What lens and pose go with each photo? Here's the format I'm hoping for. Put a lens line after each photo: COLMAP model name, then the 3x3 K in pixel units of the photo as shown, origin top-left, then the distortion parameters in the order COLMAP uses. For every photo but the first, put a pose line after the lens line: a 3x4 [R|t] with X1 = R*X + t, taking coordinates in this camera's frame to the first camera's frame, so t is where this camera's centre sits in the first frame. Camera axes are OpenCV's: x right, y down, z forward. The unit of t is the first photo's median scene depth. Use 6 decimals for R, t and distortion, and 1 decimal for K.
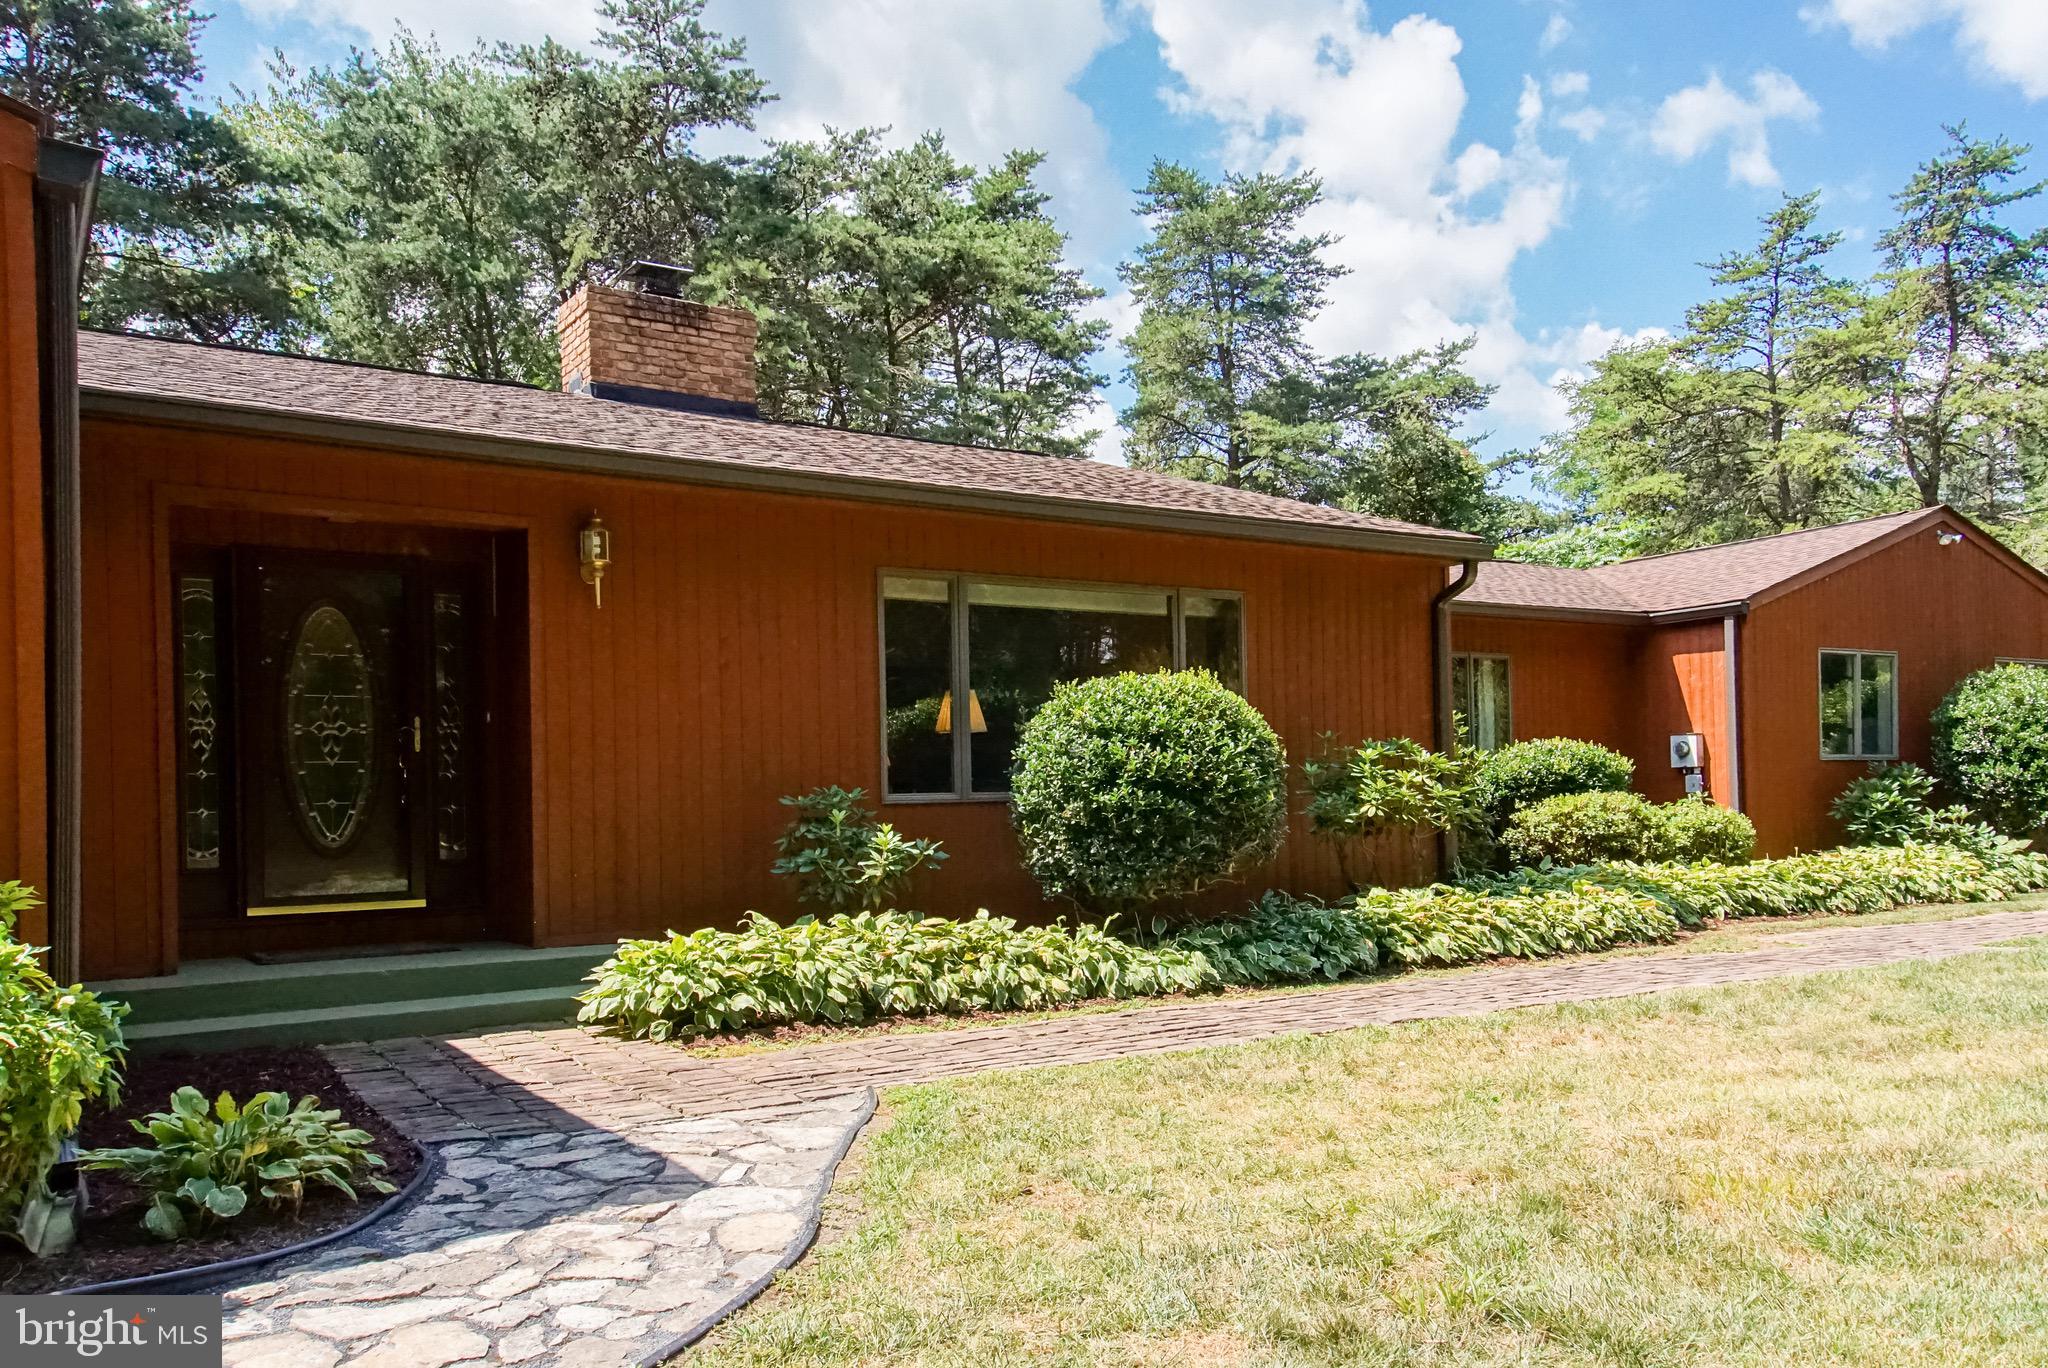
lens RADIAL K [[1572.6, 0, 1030.7], [0, 1572.6, 748.3], [0, 0, 1]] dist [0.114006, -0.077220]
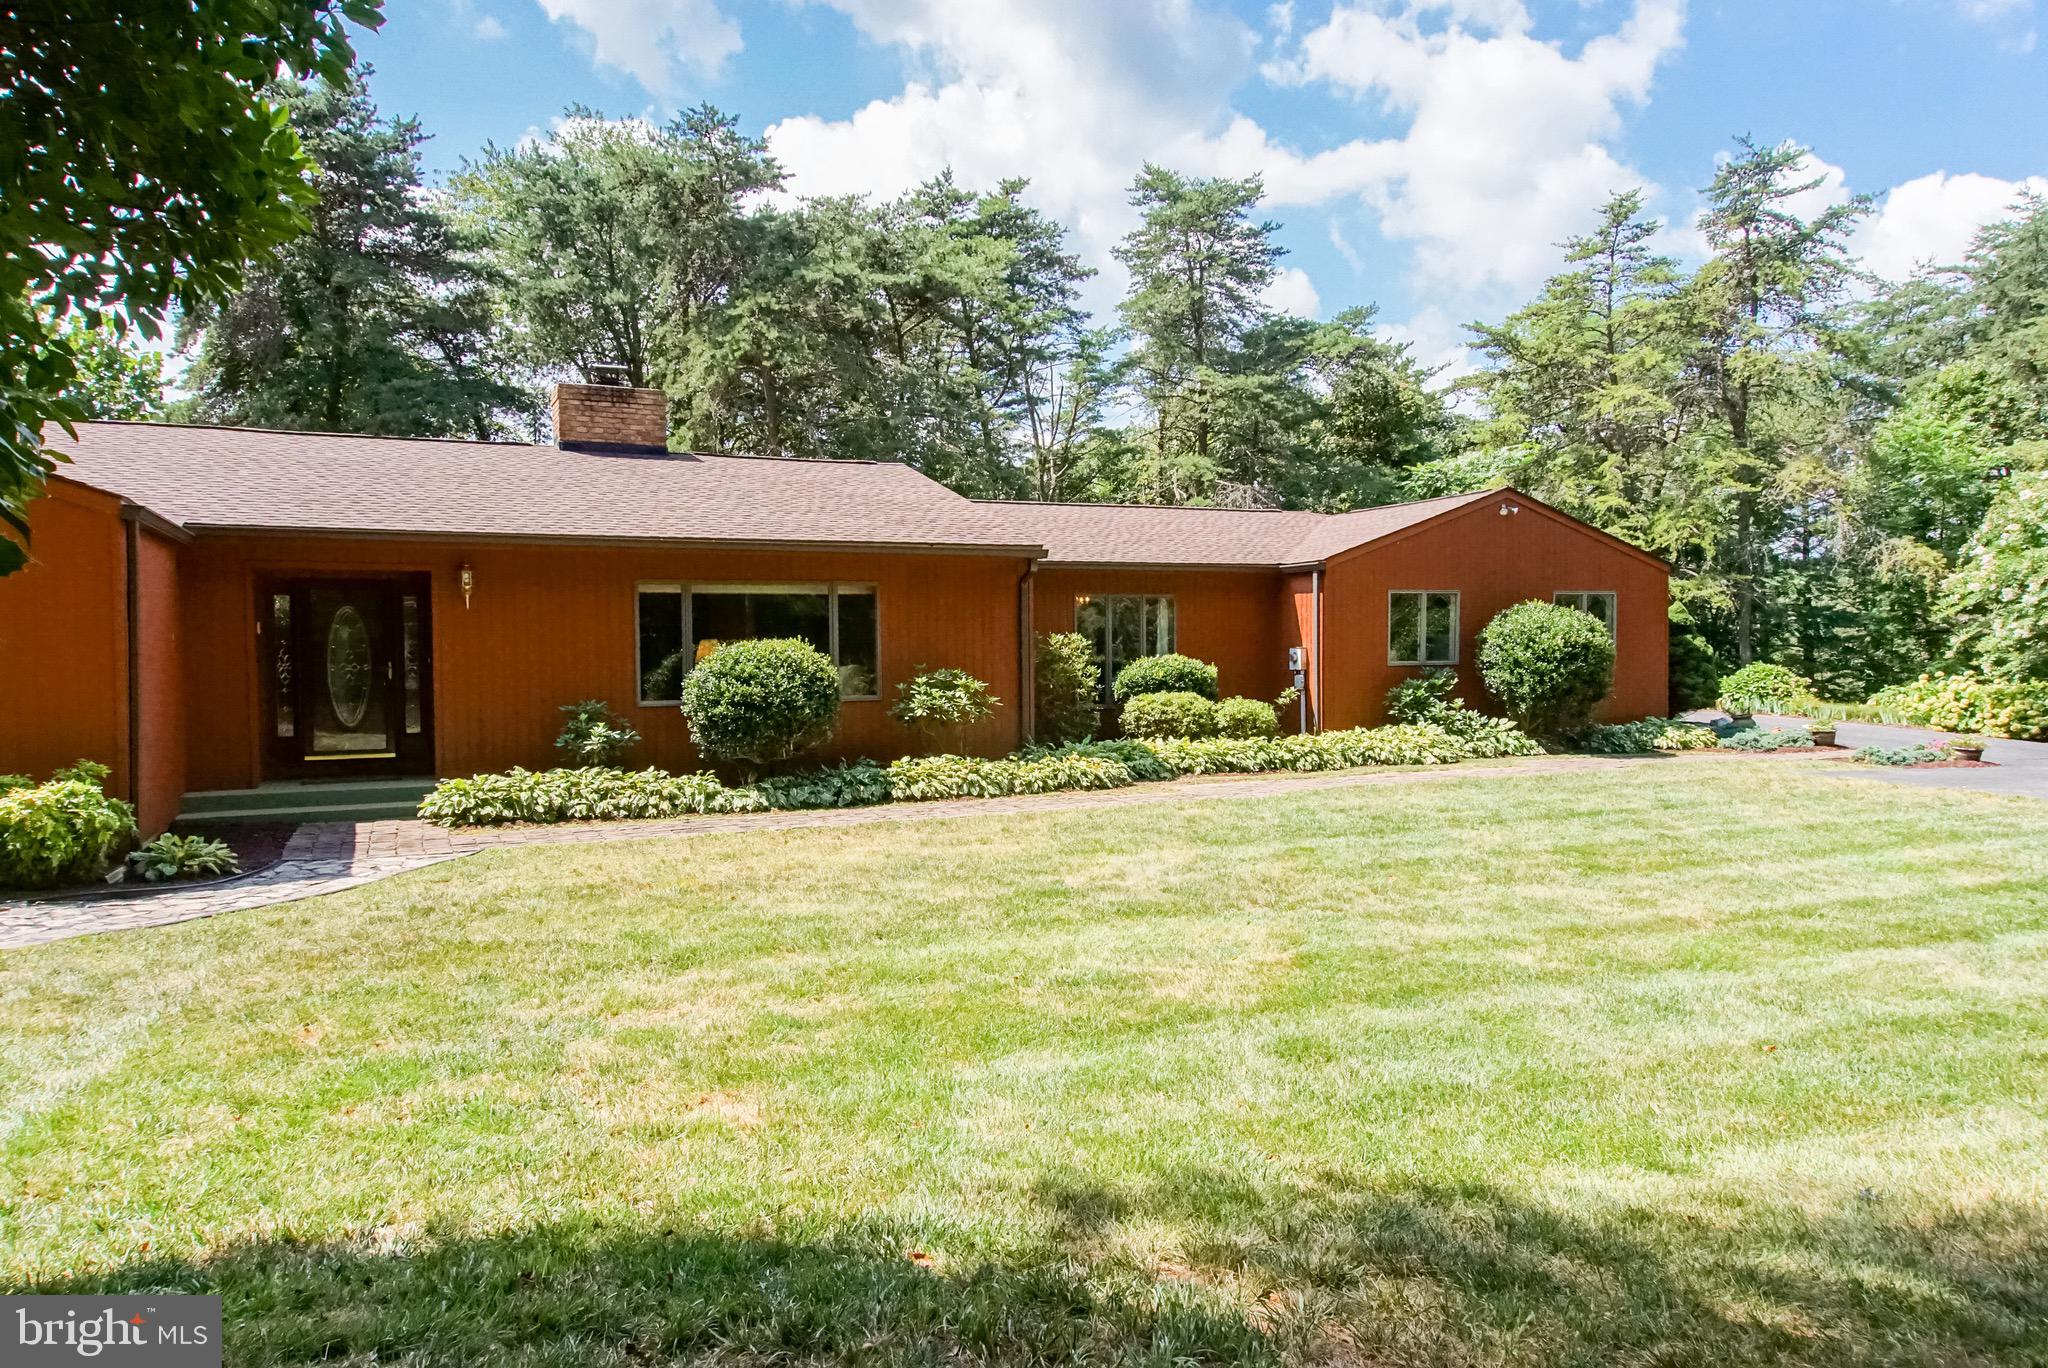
lens RADIAL K [[1358.8, 0, 1012.9], [0, 1358.8, 689.2], [0, 0, 1]] dist [0.044224, 0.000190]
pose [[0.988743, 0.016730, -0.148687, 0.401884], [-0.006086, 0.997404, 0.071755, -0.071371], [0.149501, -0.070042, 0.986278, -0.360590]]
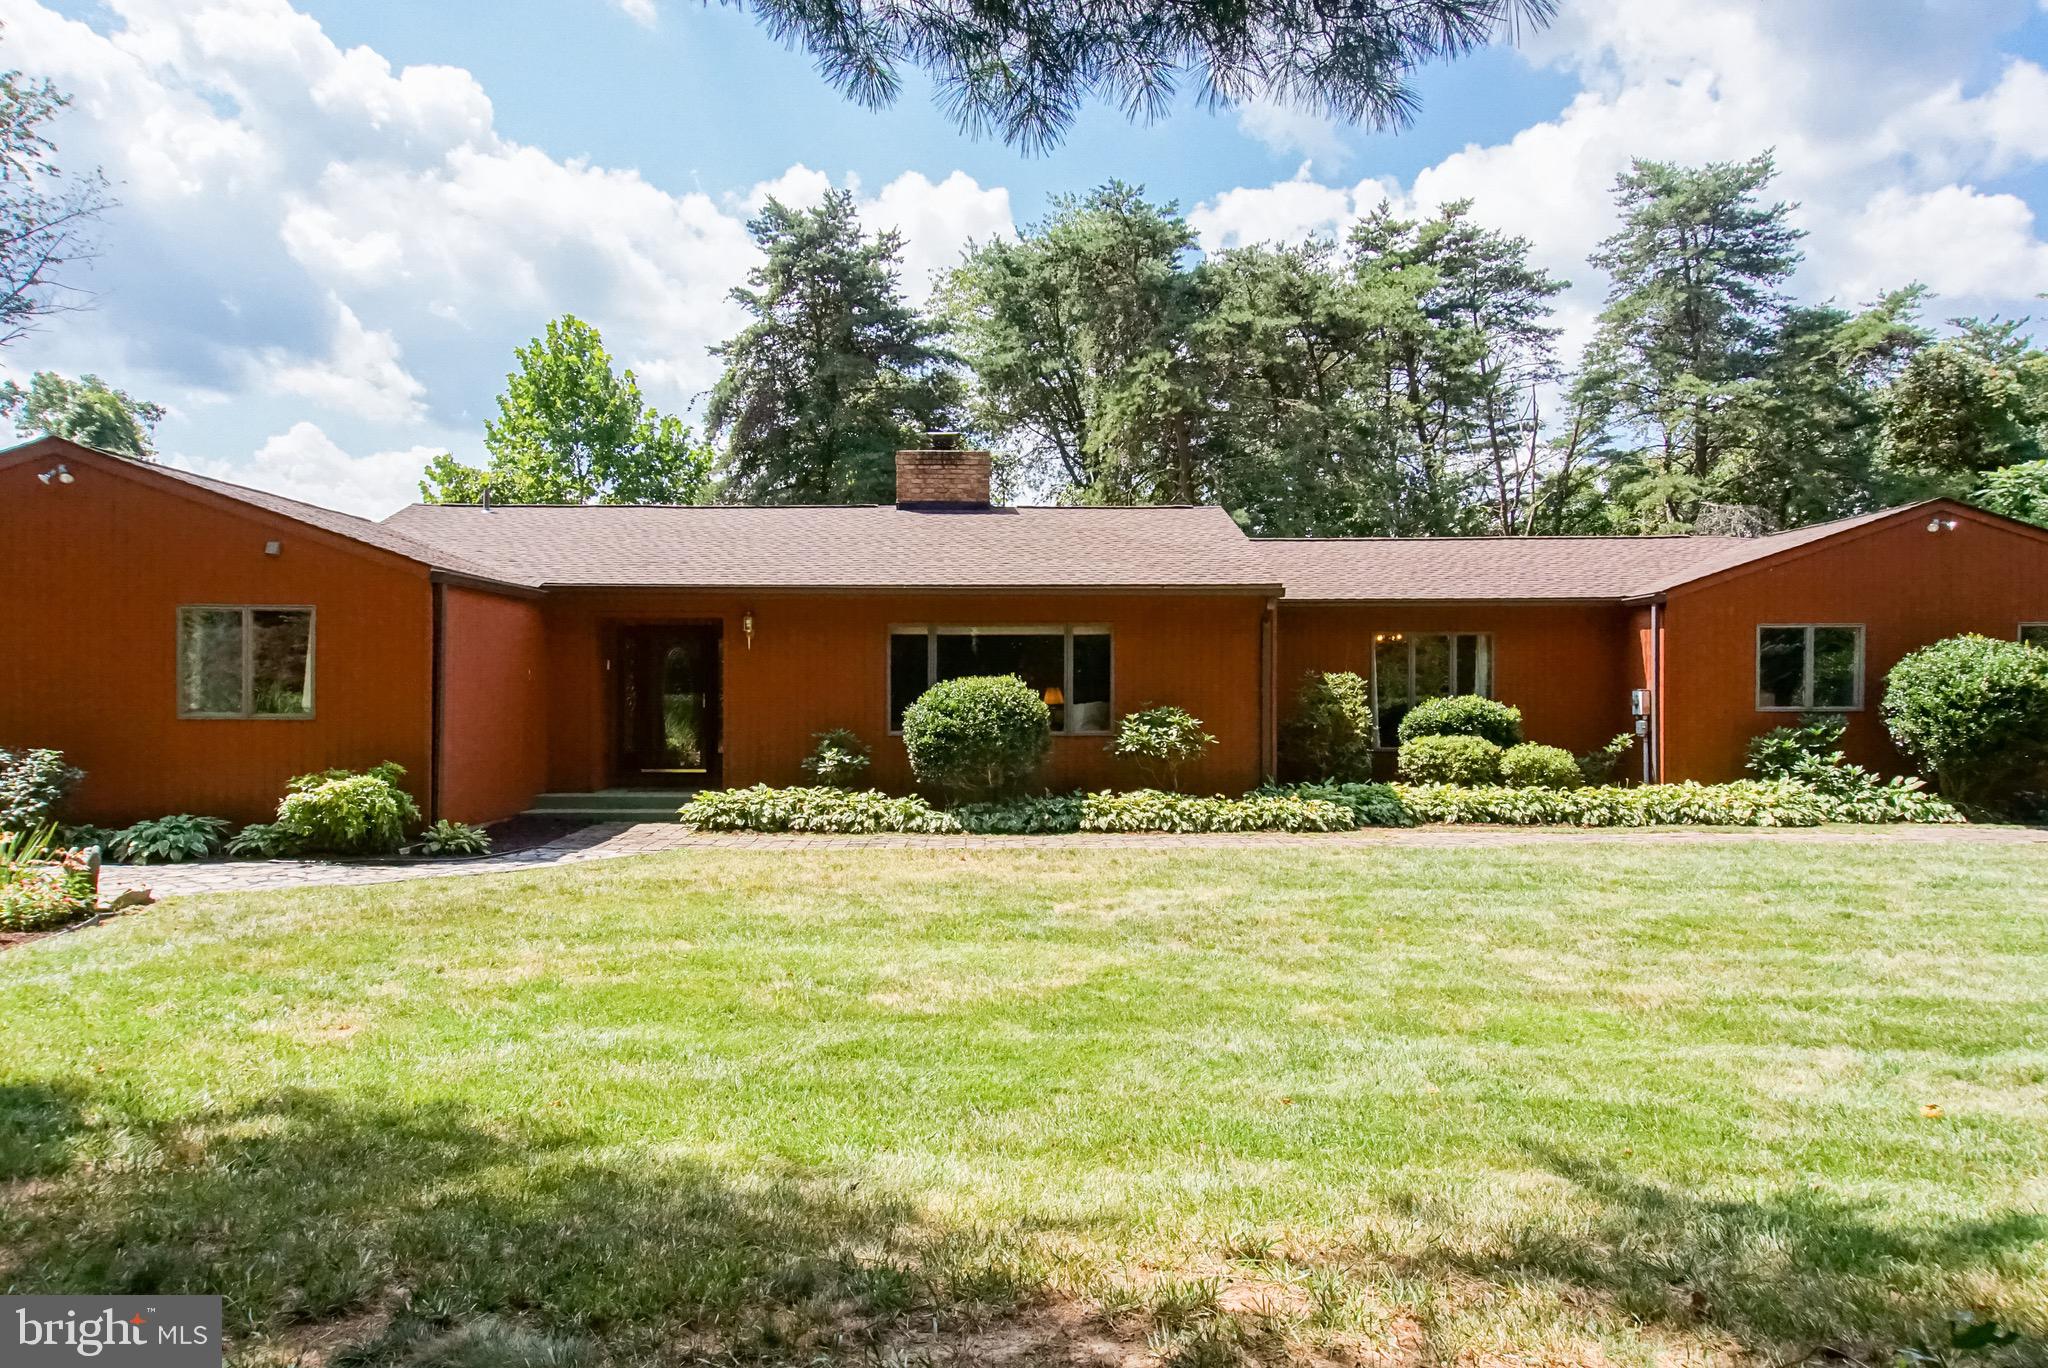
lens RADIAL K [[1358.8, 0, 1012.9], [0, 1358.8, 689.2], [0, 0, 1]] dist [0.044224, 0.000190]
pose [[0.839594, 0.019504, -0.542864, 0.705722], [0.003447, 0.999144, 0.041229, -0.069403], [0.543203, -0.036486, 0.838808, -0.293536]]
